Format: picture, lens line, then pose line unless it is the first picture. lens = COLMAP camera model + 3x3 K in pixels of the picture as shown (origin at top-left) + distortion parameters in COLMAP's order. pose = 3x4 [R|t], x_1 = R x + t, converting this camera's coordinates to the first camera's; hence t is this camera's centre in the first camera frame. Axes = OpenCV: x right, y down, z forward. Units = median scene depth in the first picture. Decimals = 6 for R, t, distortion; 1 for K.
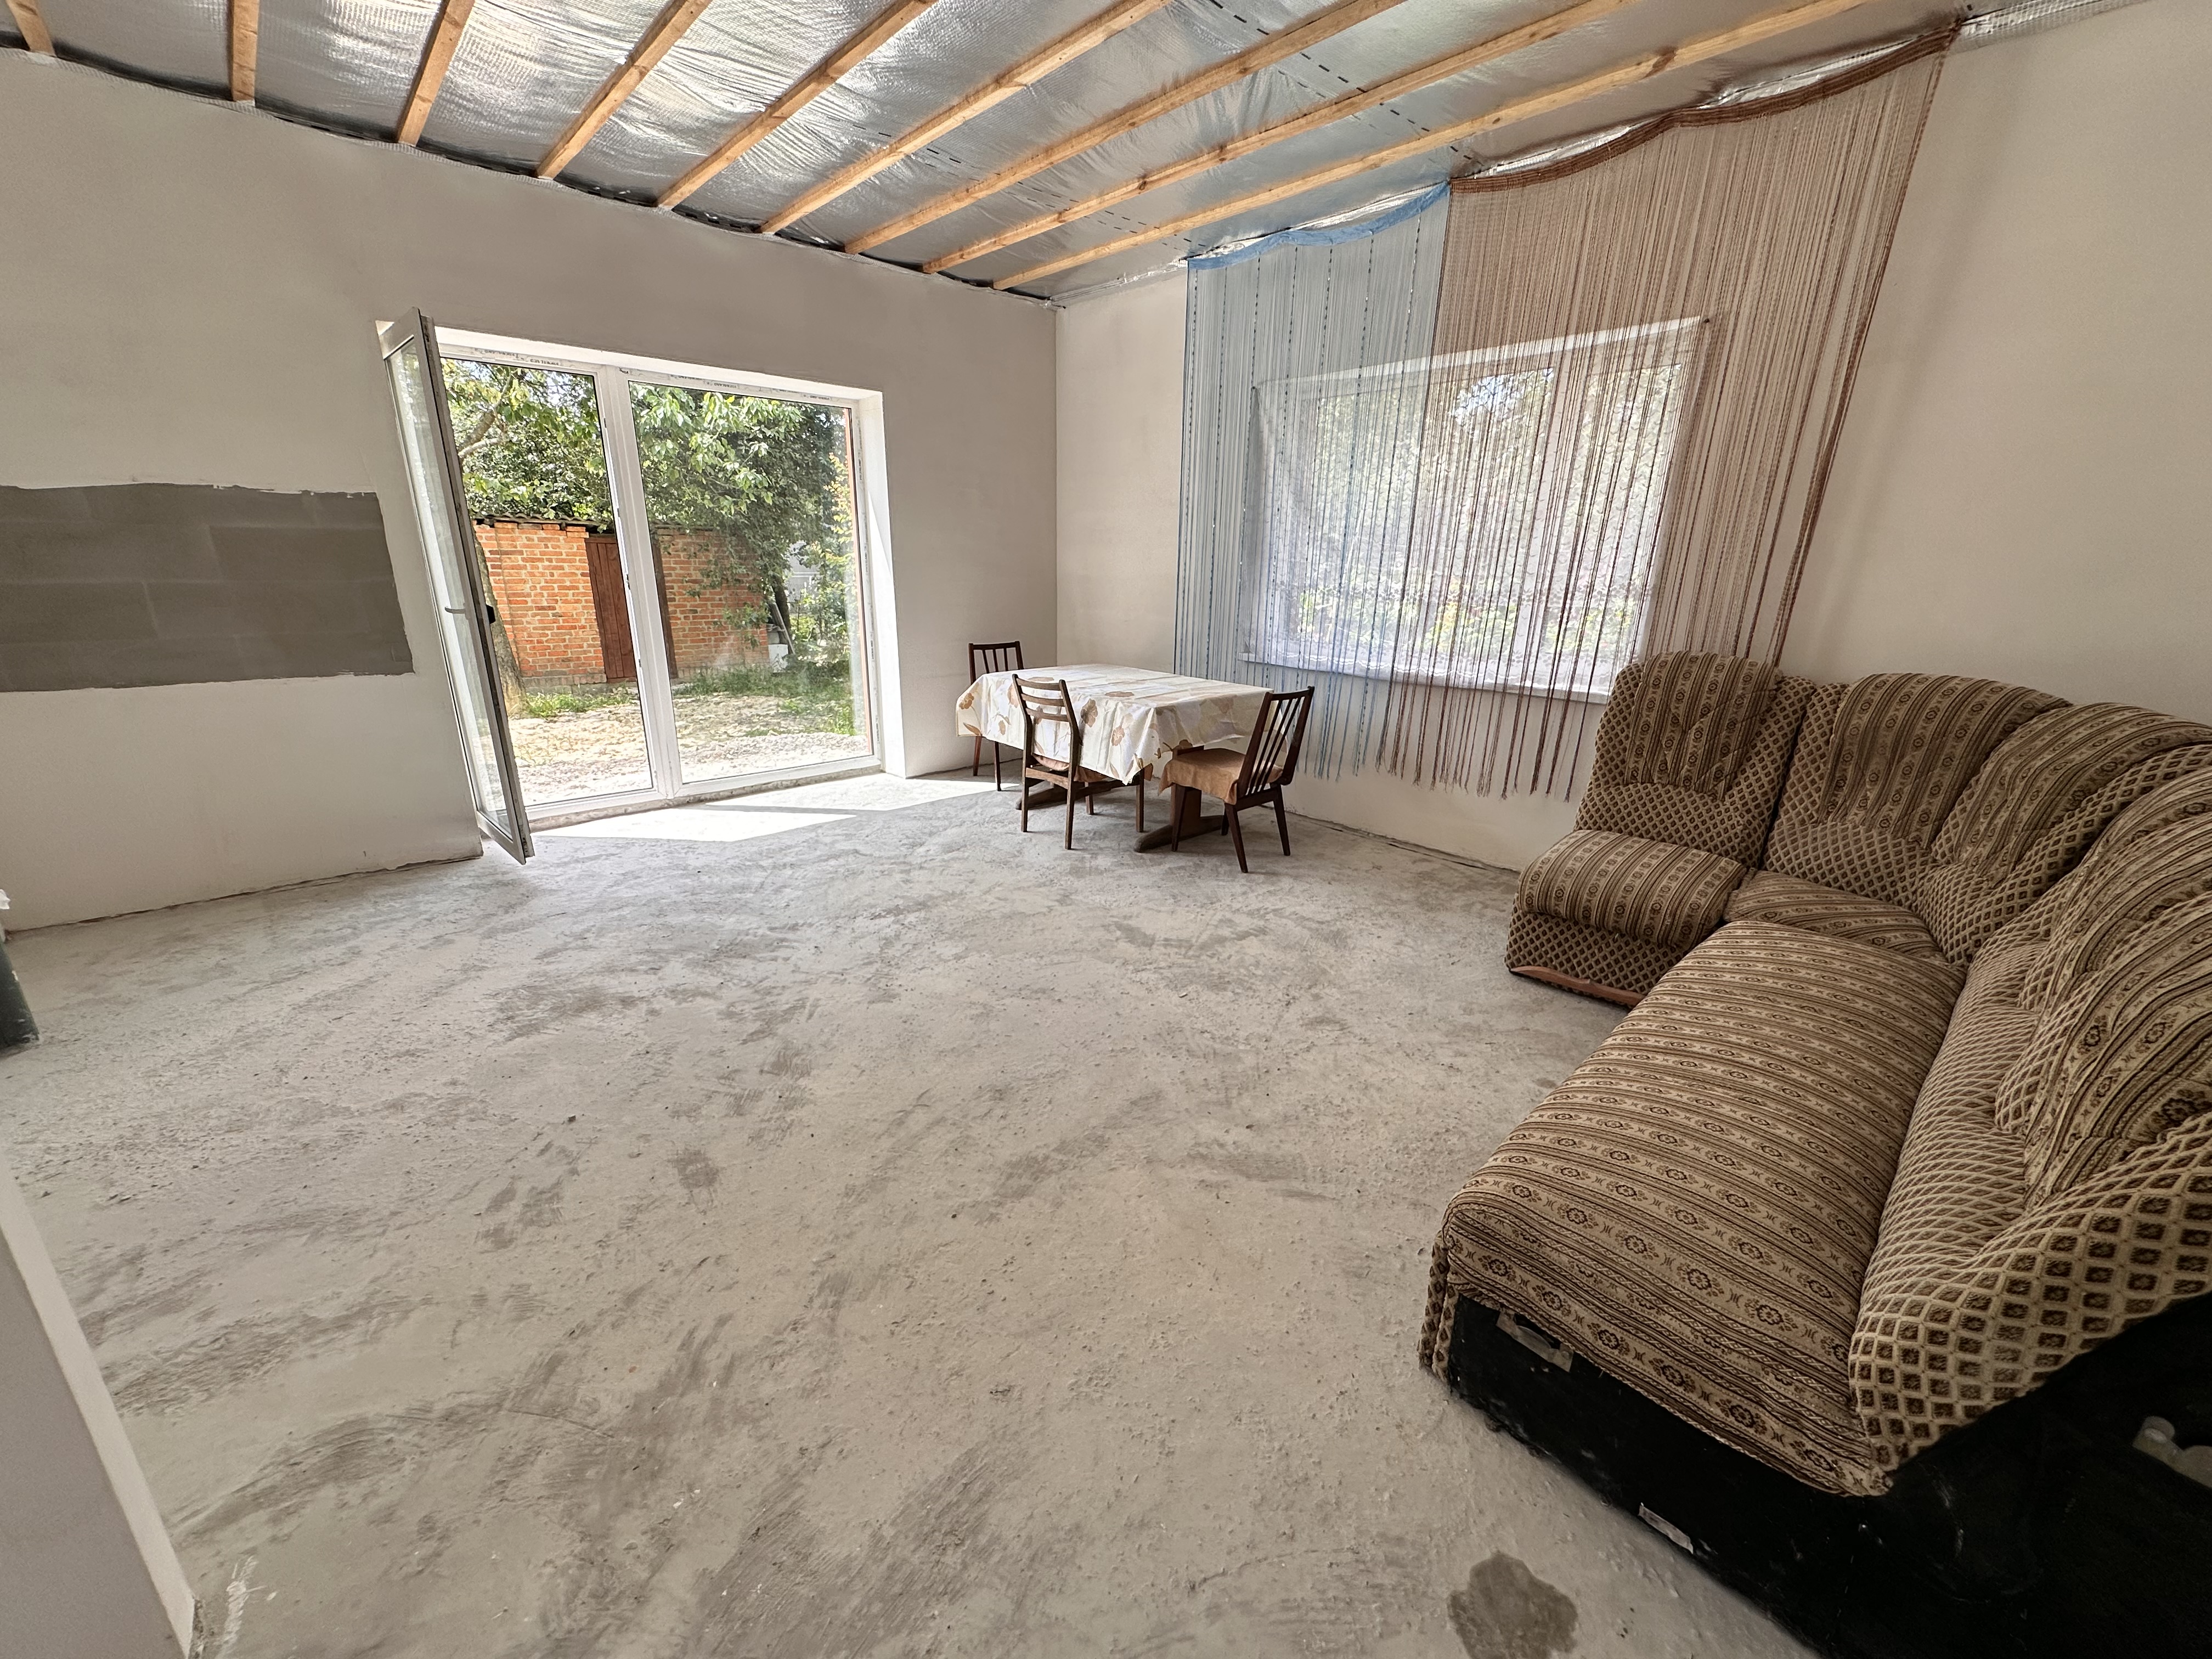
lens RADIAL K [[884.6, 0, 1101.0], [0, 884.6, 838.6], [0, 0, 1]] dist [-0.002427, 0.000241]
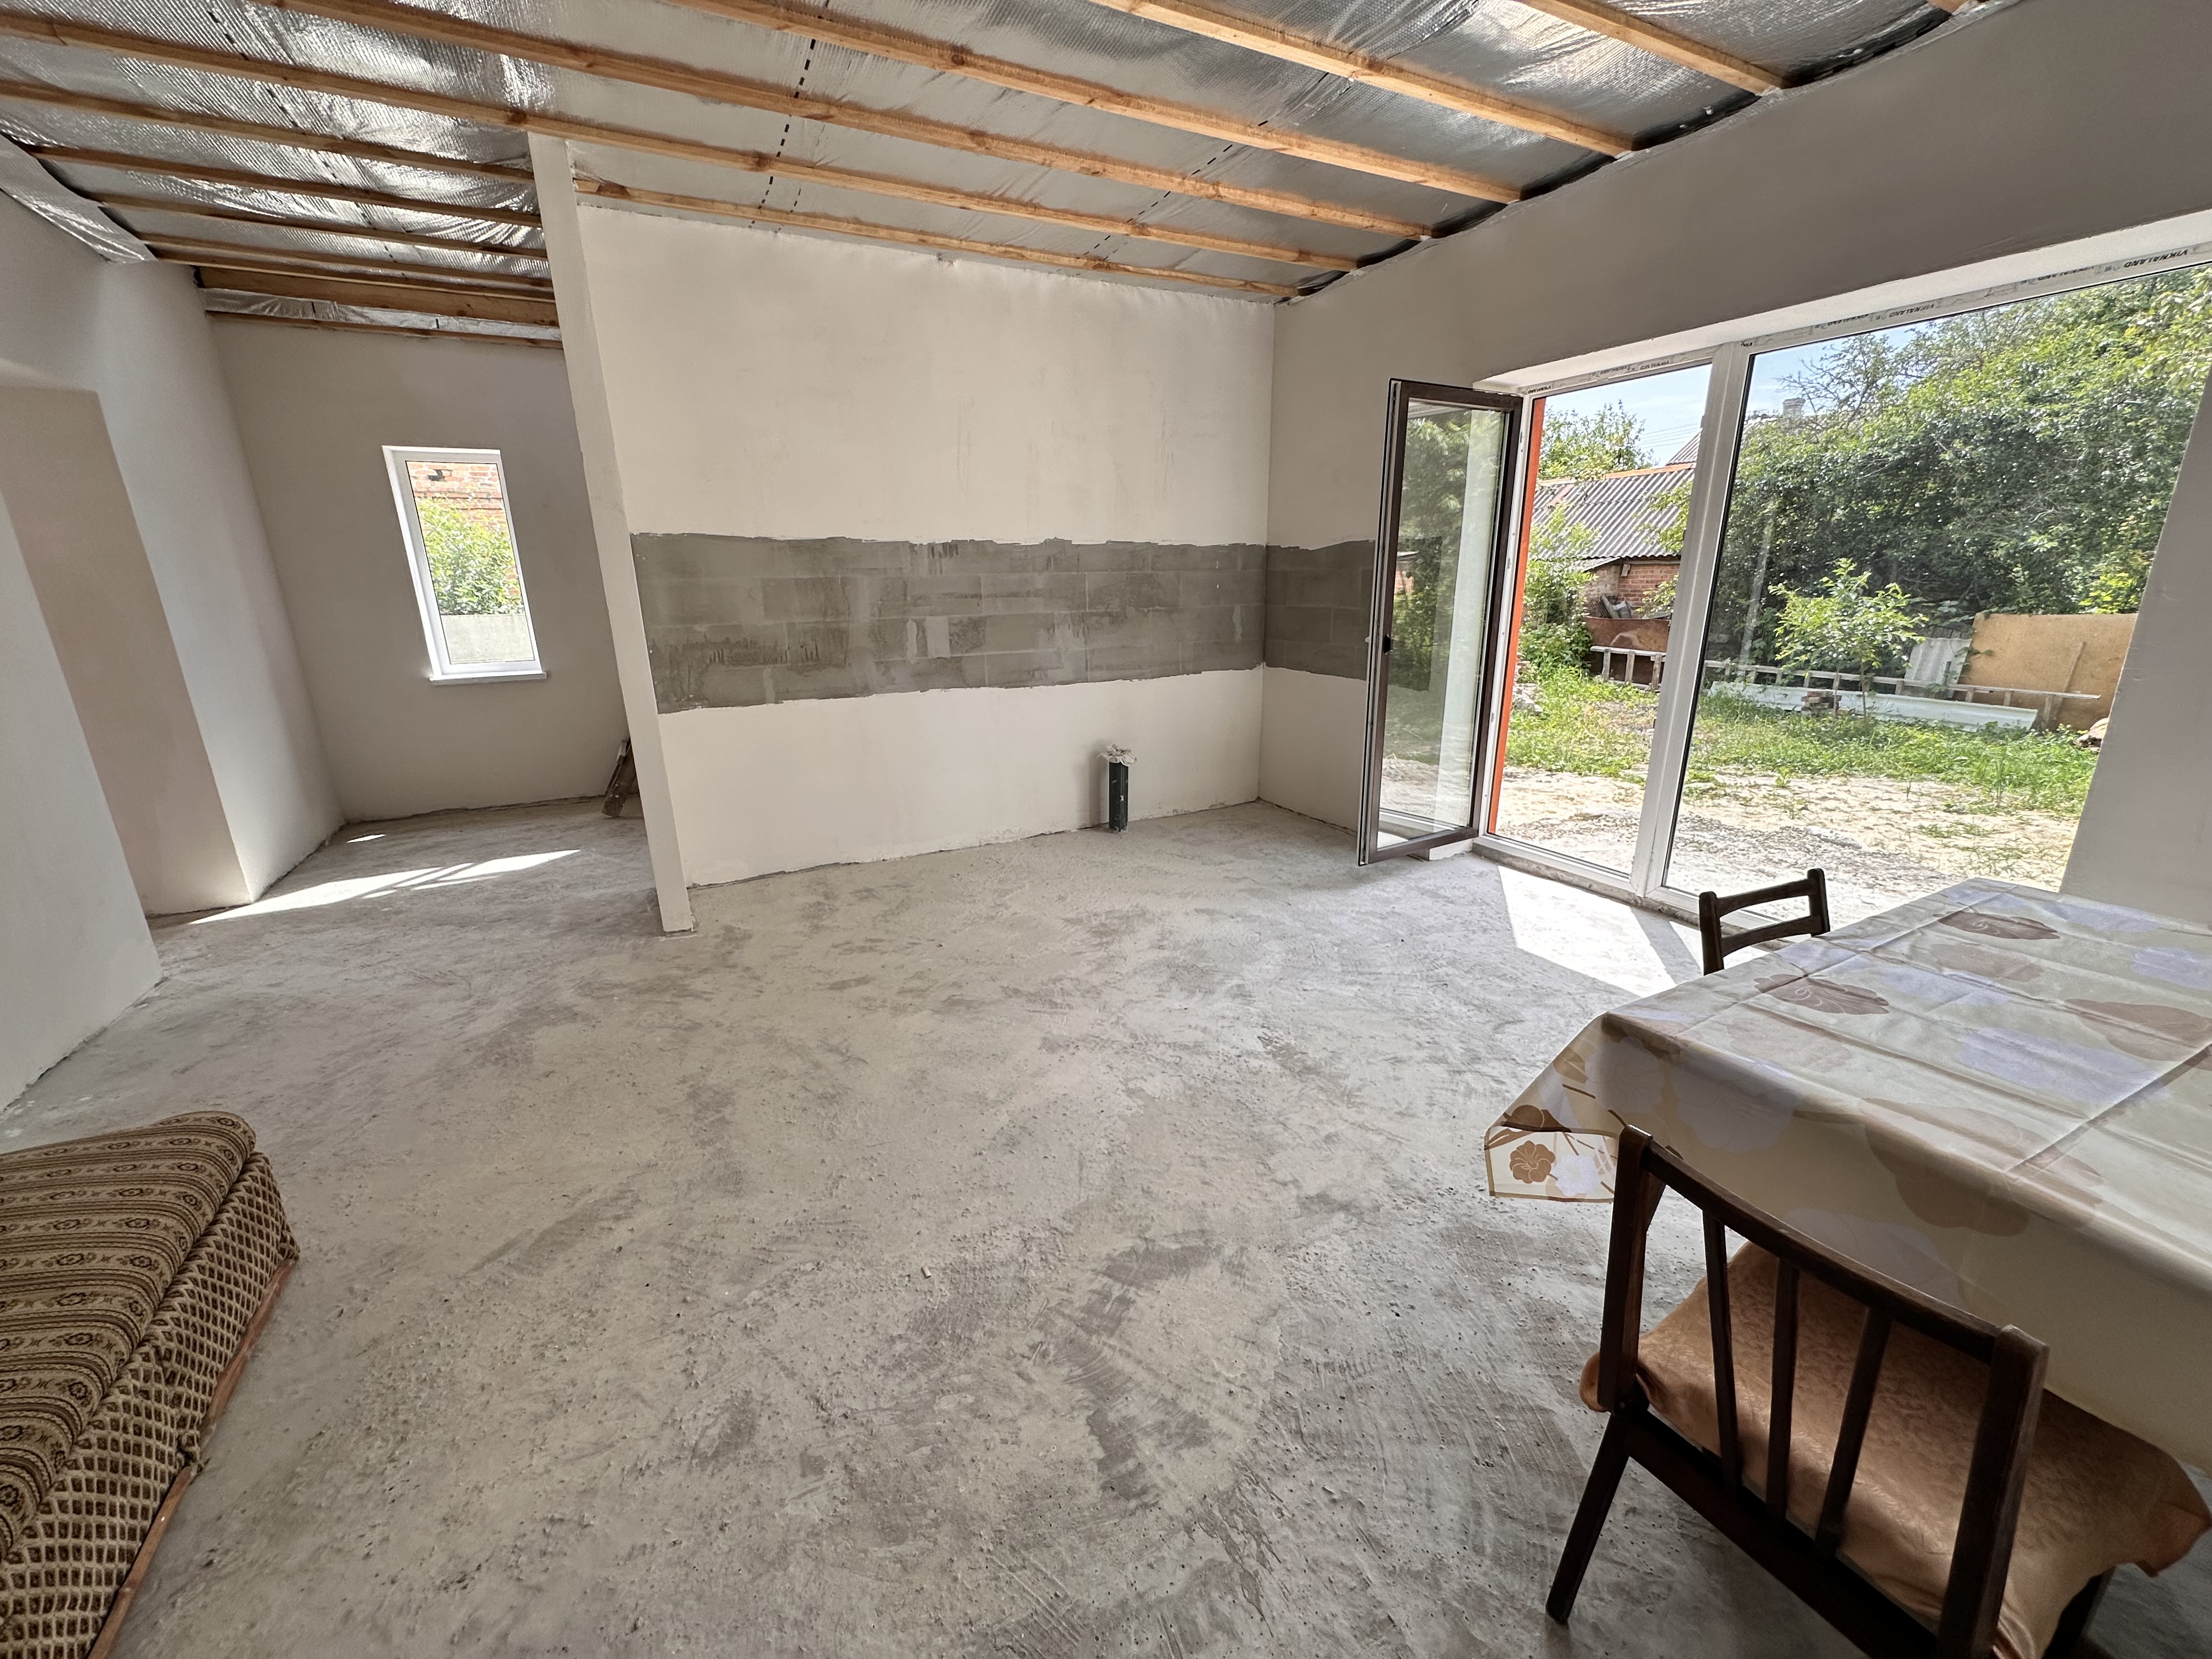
lens RADIAL K [[884.6, 0, 1099.1], [0, 884.6, 827.9], [0, 0, 1]] dist [-0.002427, 0.000241]
pose [[-0.262876, 0.256338, -0.930154, 0.534302], [-0.282019, 0.901543, 0.328155, -0.337825], [0.922692, 0.348585, -0.164702, 1.020763]]
